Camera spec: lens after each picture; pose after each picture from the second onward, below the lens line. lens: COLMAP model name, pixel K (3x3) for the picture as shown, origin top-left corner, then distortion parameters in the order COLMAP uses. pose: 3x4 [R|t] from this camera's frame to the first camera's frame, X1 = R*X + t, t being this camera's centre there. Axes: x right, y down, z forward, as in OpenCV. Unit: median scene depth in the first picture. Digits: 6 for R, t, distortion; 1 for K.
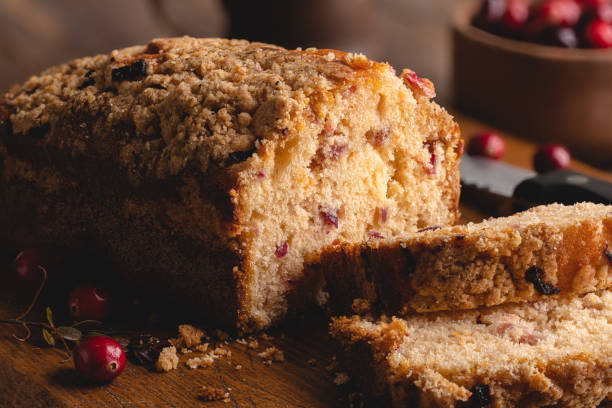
lens RADIAL K [[2255.8, 0, 306.0], [0, 2255.8, 204.0], [0, 0, 1]] dist [0.103708, -1.887769]
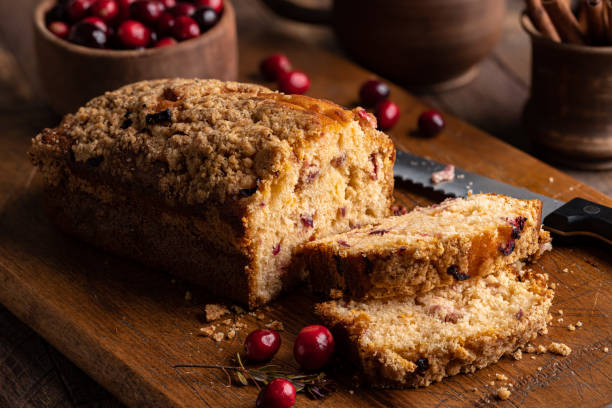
lens RADIAL K [[2255.8, 0, 306.0], [0, 2255.8, 204.0], [0, 0, 1]] dist [0.103708, -1.887769]
pose [[0.996880, -0.049671, 0.061346, -0.079488], [0.038031, 0.983272, 0.178128, -0.265527], [-0.069167, -0.175239, 0.982093, -0.415608]]
